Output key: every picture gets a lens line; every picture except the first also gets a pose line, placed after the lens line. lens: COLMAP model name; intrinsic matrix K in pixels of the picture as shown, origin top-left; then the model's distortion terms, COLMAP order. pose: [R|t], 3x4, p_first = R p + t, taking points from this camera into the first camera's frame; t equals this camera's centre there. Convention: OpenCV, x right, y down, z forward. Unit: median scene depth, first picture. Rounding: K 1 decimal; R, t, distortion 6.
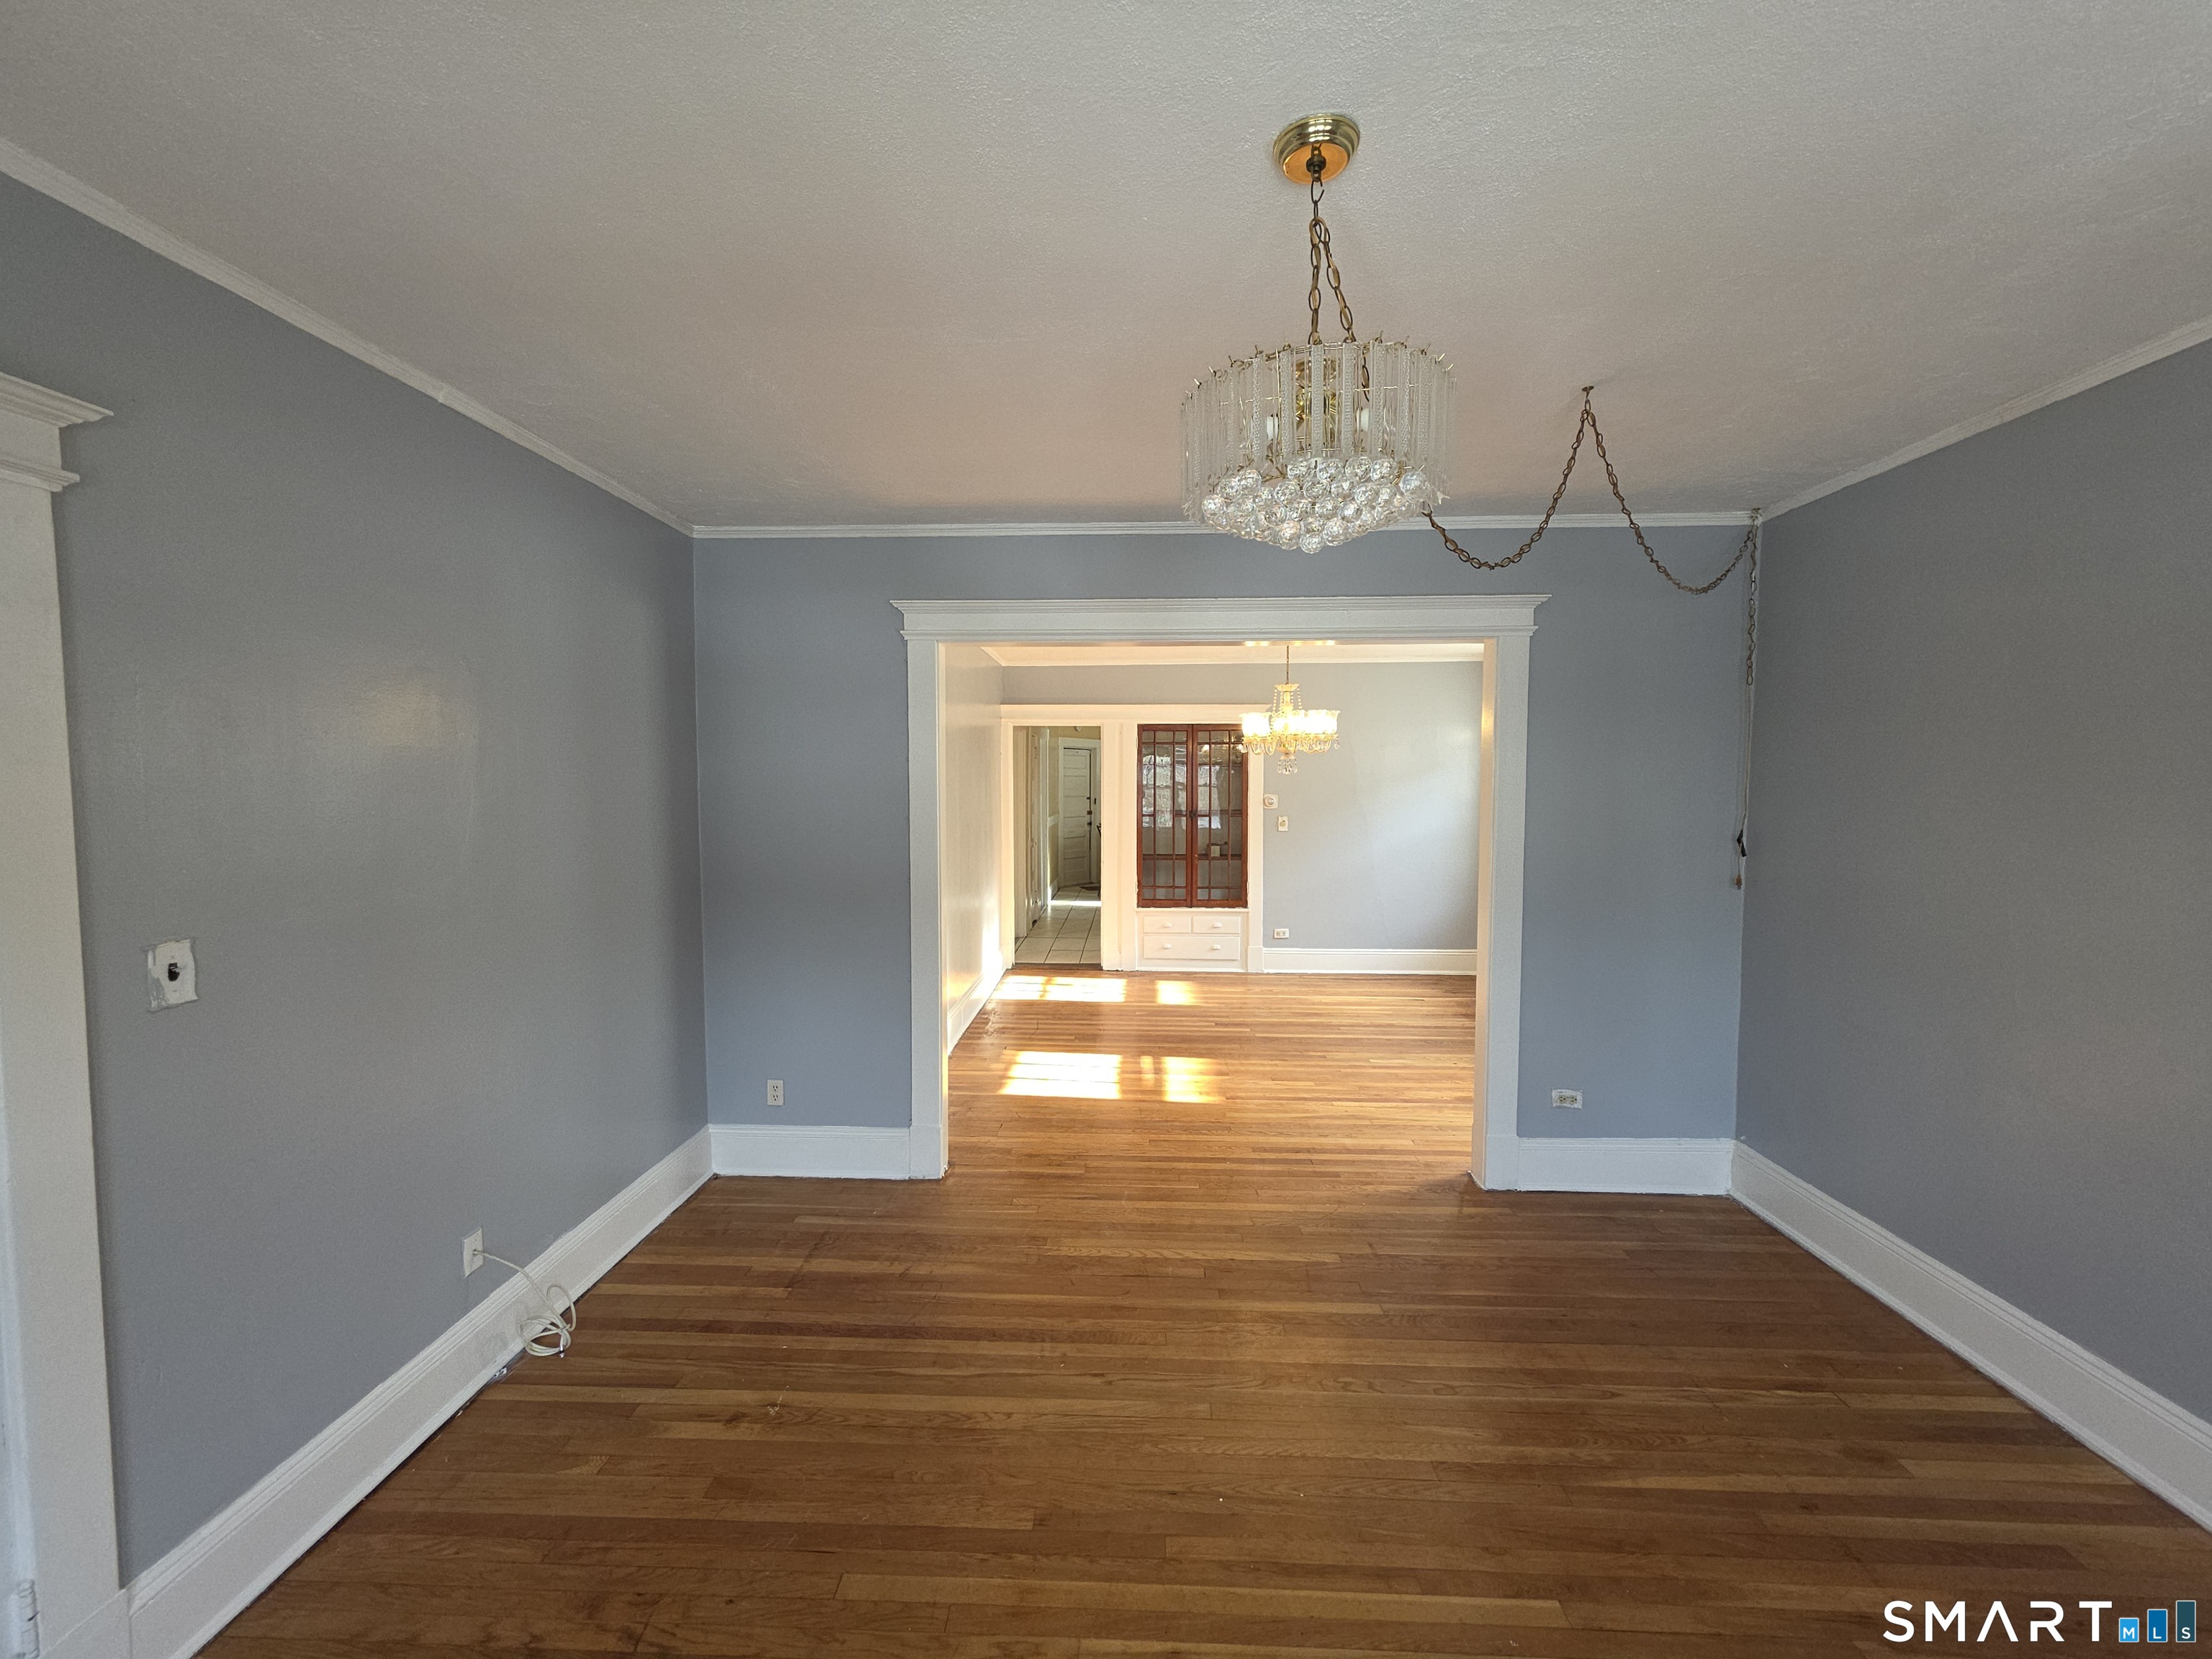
lens RADIAL K [[877.7, 0, 1098.5], [0, 877.7, 823.7], [0, 0, 1]] dist [0.003288, -0.000645]
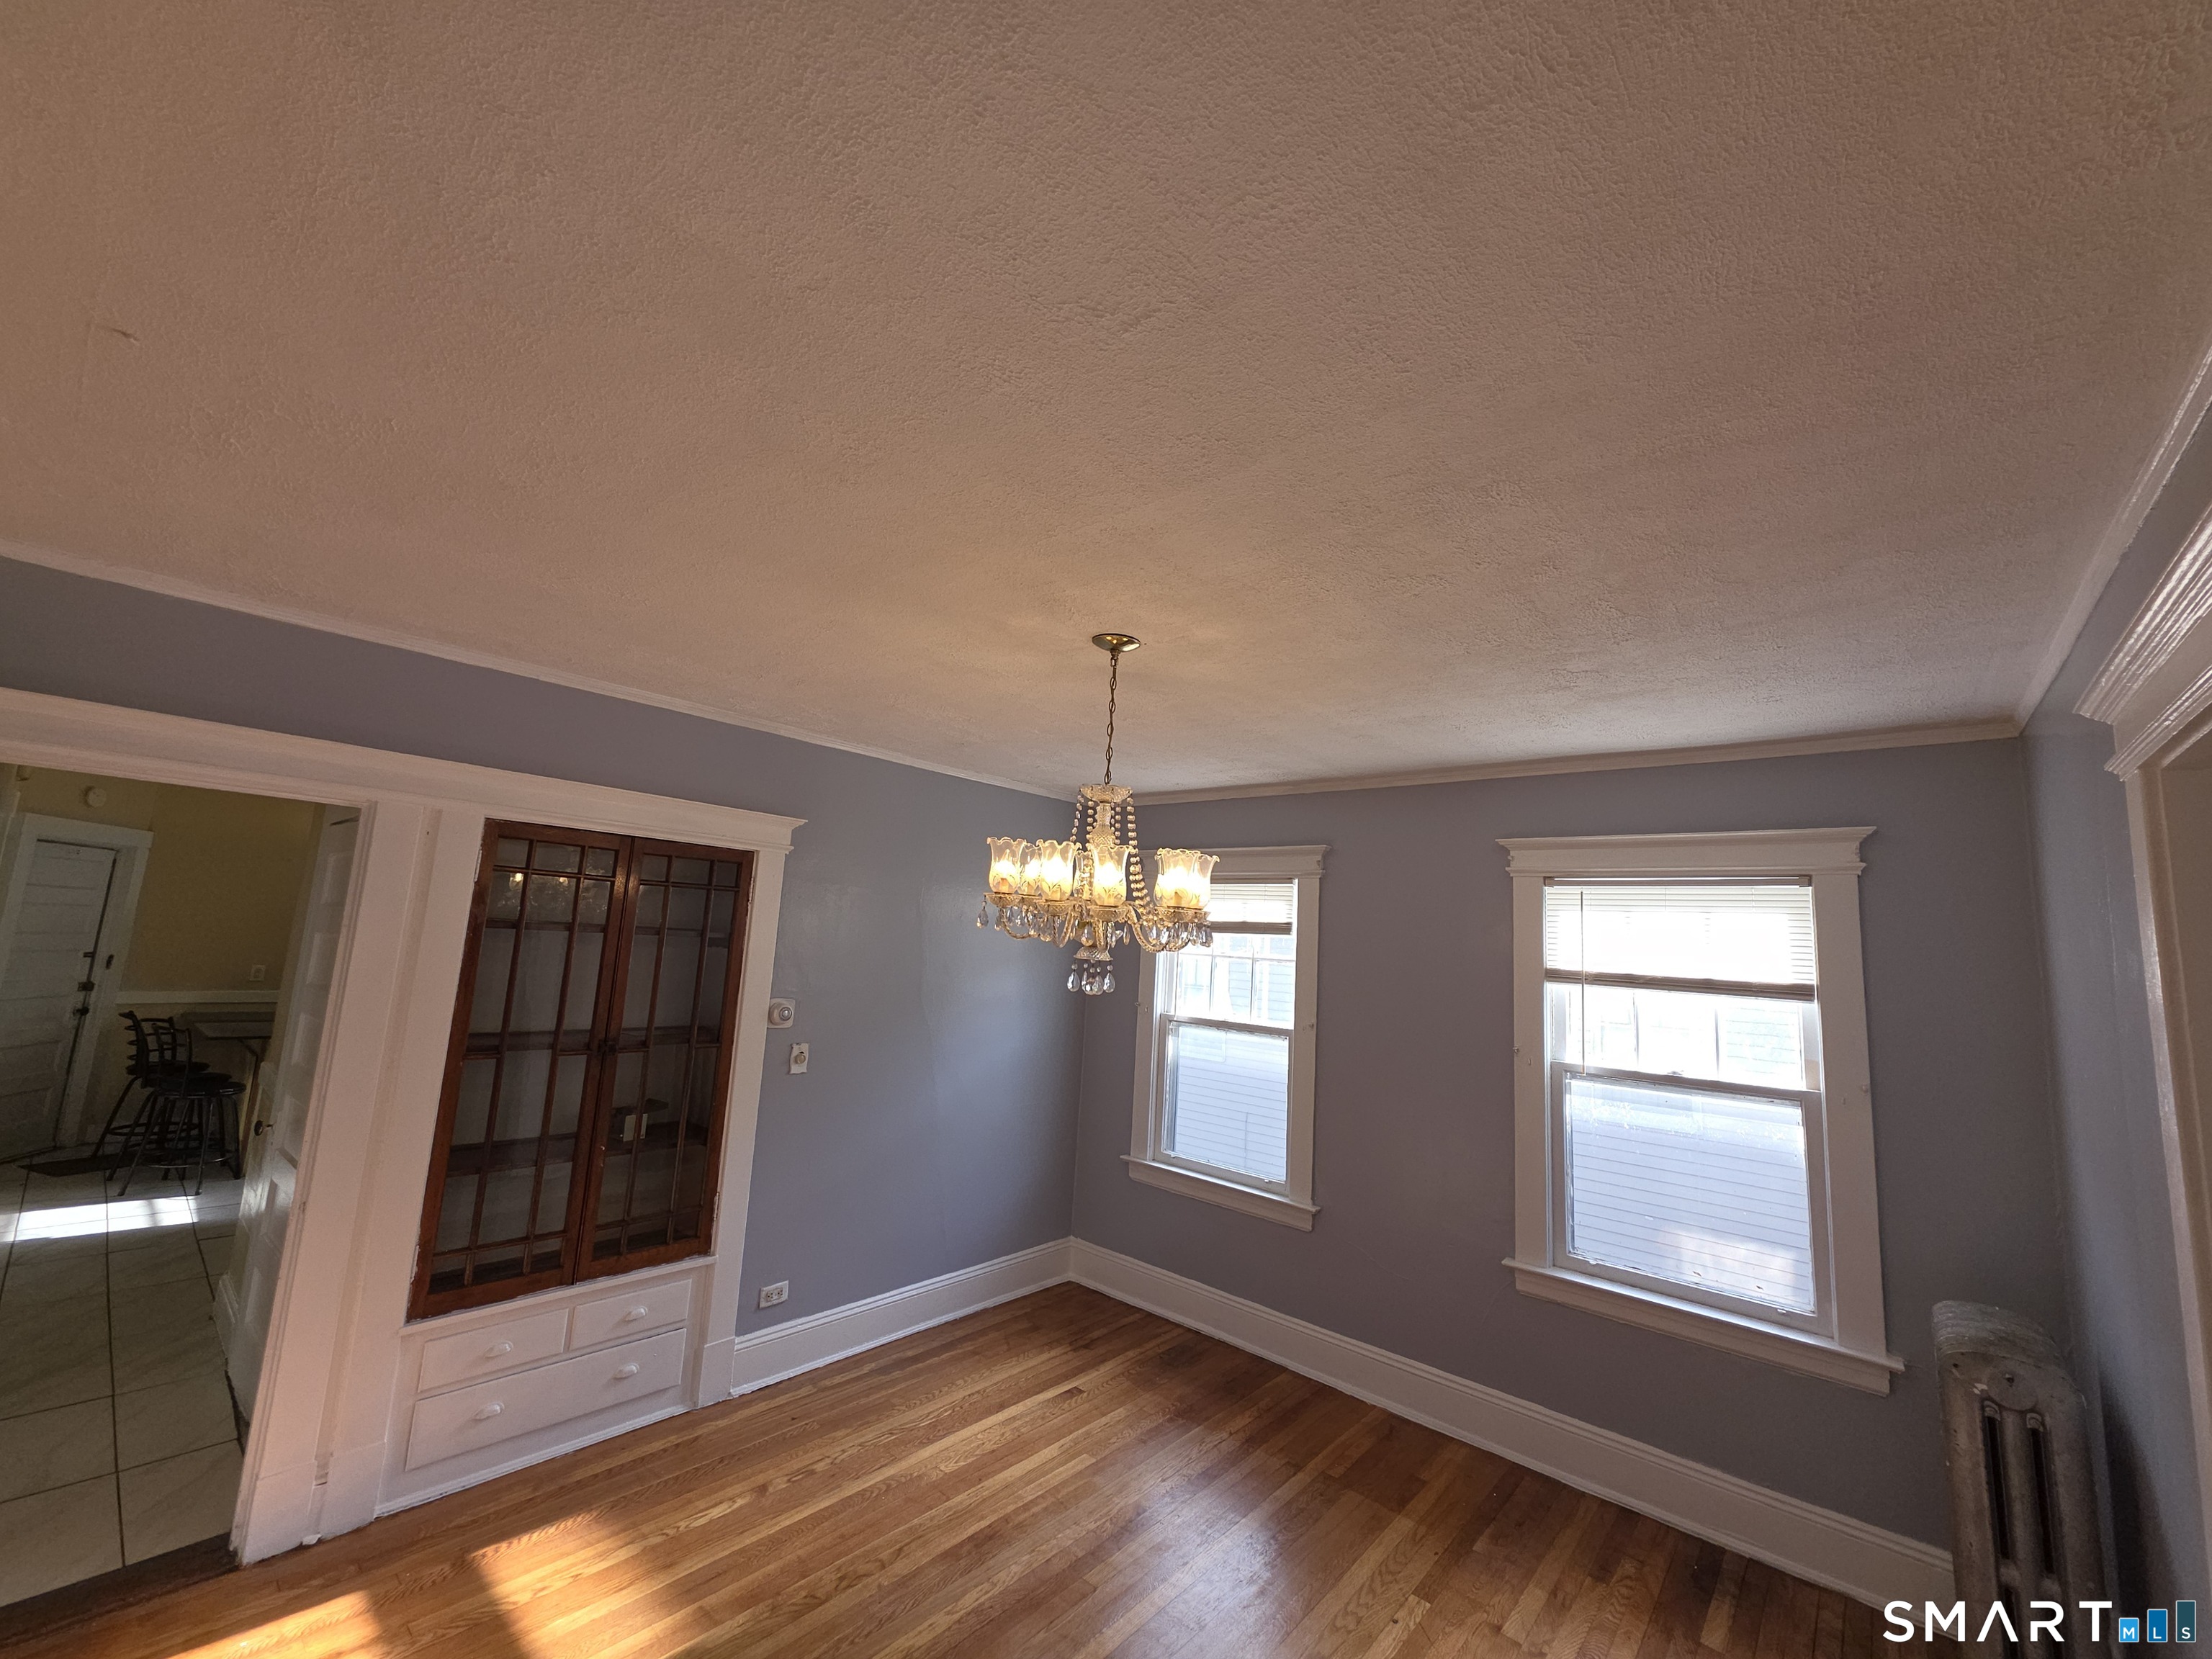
lens RADIAL K [[877.7, 0, 1101.4], [0, 877.7, 827.6], [0, 0, 1]] dist [0.003288, -0.000645]
pose [[0.619739, 0.140557, 0.772118, -0.163682], [-0.017709, 0.986086, -0.165293, -0.094025], [-0.784608, 0.088765, 0.613605, 1.037206]]
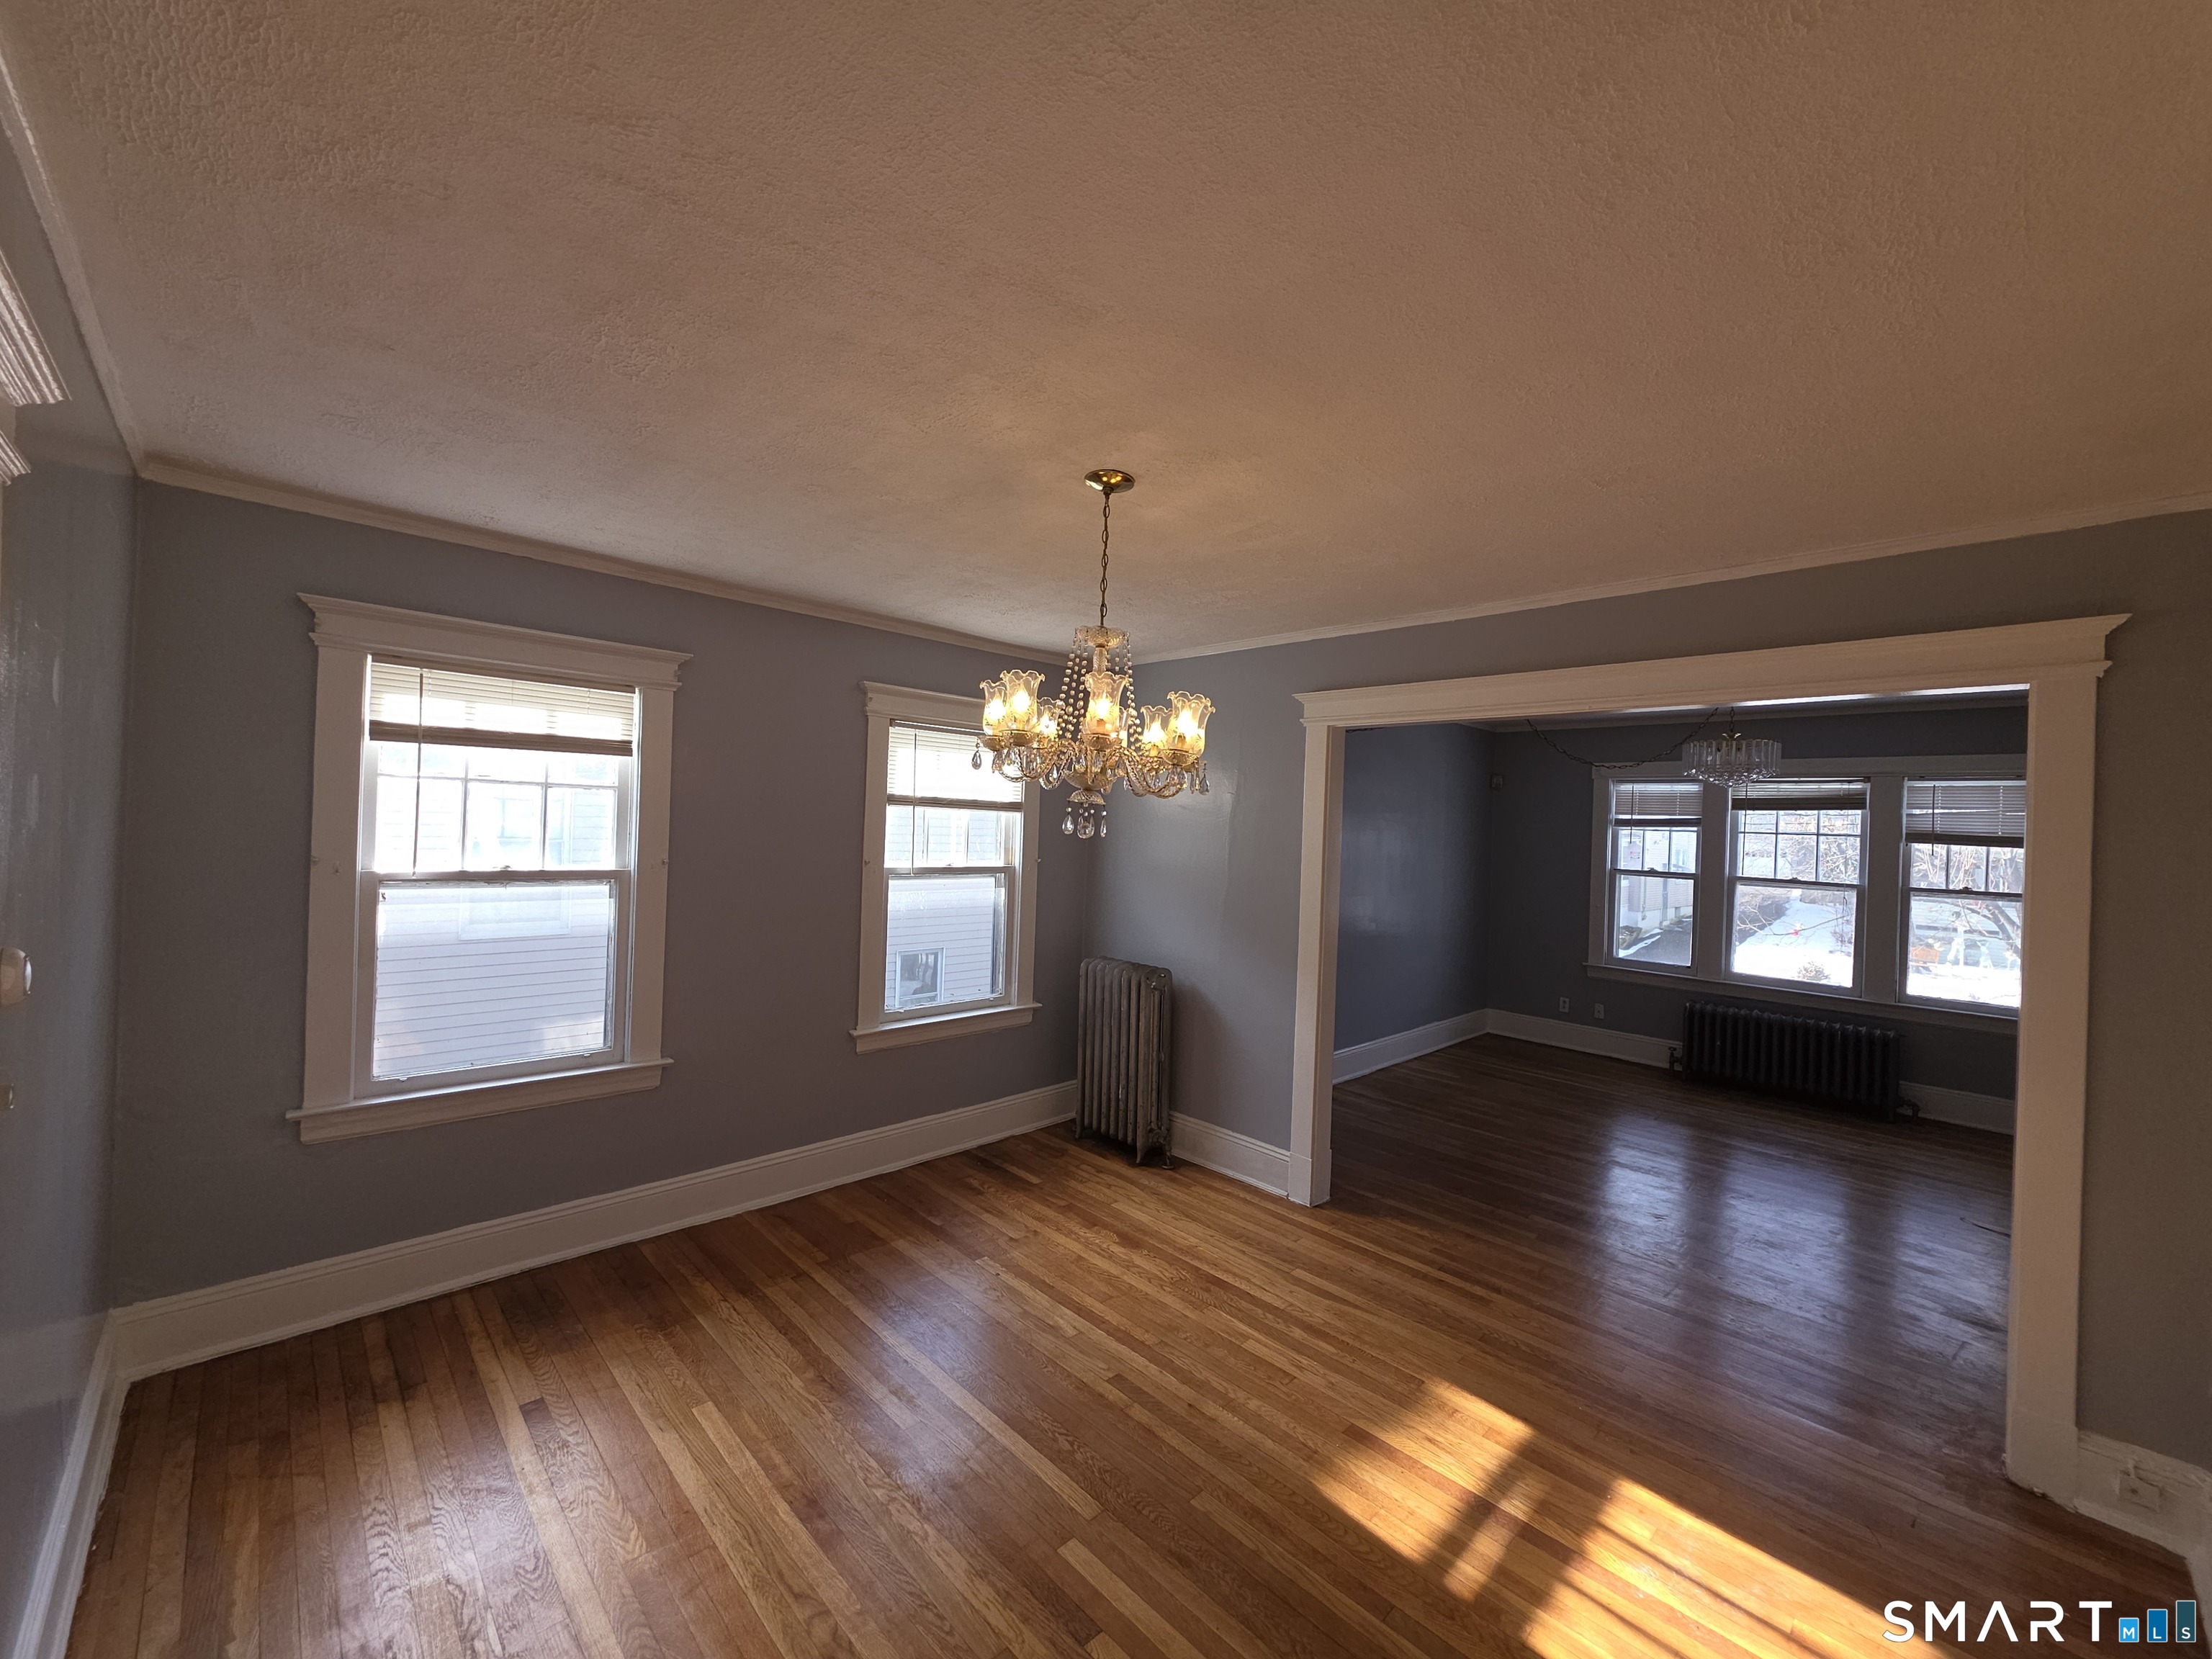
lens RADIAL K [[877.7, 0, 1101.4], [0, 877.7, 831.4], [0, 0, 1]] dist [0.003288, -0.000645]
pose [[-0.725876, -0.031925, 0.687084, -0.115329], [0.000132, 0.998916, 0.046554, -0.112573], [-0.687825, 0.033883, -0.725085, 1.843778]]
